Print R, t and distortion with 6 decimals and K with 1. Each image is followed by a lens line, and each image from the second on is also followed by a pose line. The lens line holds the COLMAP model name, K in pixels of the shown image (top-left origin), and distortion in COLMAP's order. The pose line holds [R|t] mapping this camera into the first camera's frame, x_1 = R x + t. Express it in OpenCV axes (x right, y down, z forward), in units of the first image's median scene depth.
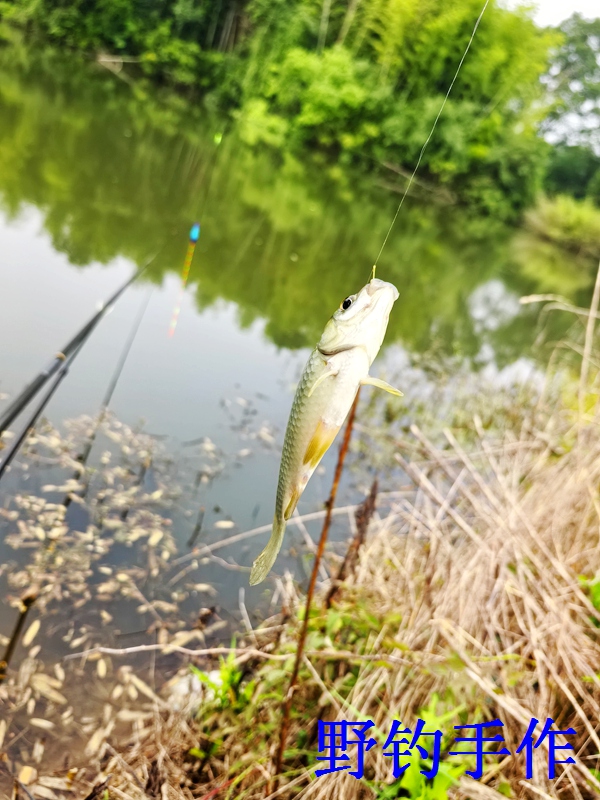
lens RADIAL K [[641.0, 0, 300.0], [0, 641.0, 400.0], [0, 0, 1]] dist [-0.033335, -0.009970]
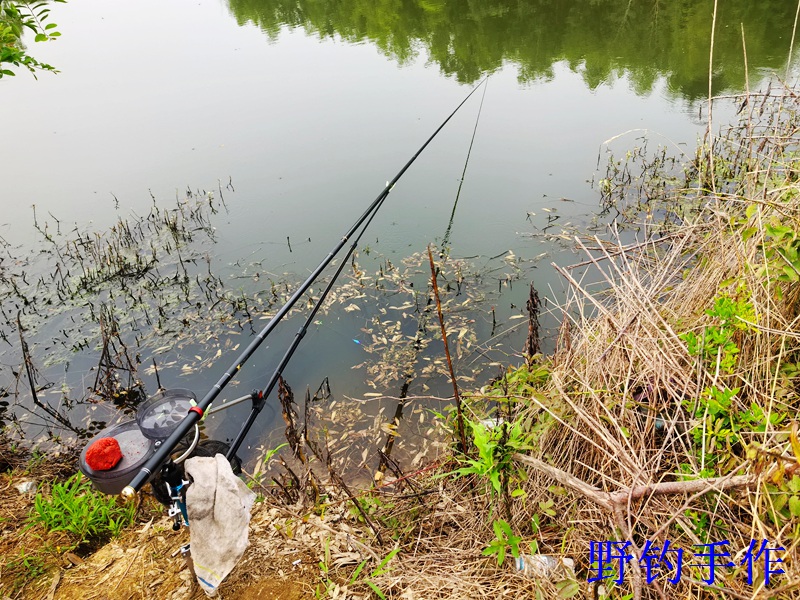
lens RADIAL K [[629.2, 0, 400.0], [0, 629.2, 300.0], [0, 0, 1]] dist [-0.002023, -0.010449]
pose [[0.851950, -0.145873, -0.502895, 0.372910], [0.230511, 0.966825, 0.110063, -0.042450], [0.470156, -0.209691, 0.857312, -0.253875]]
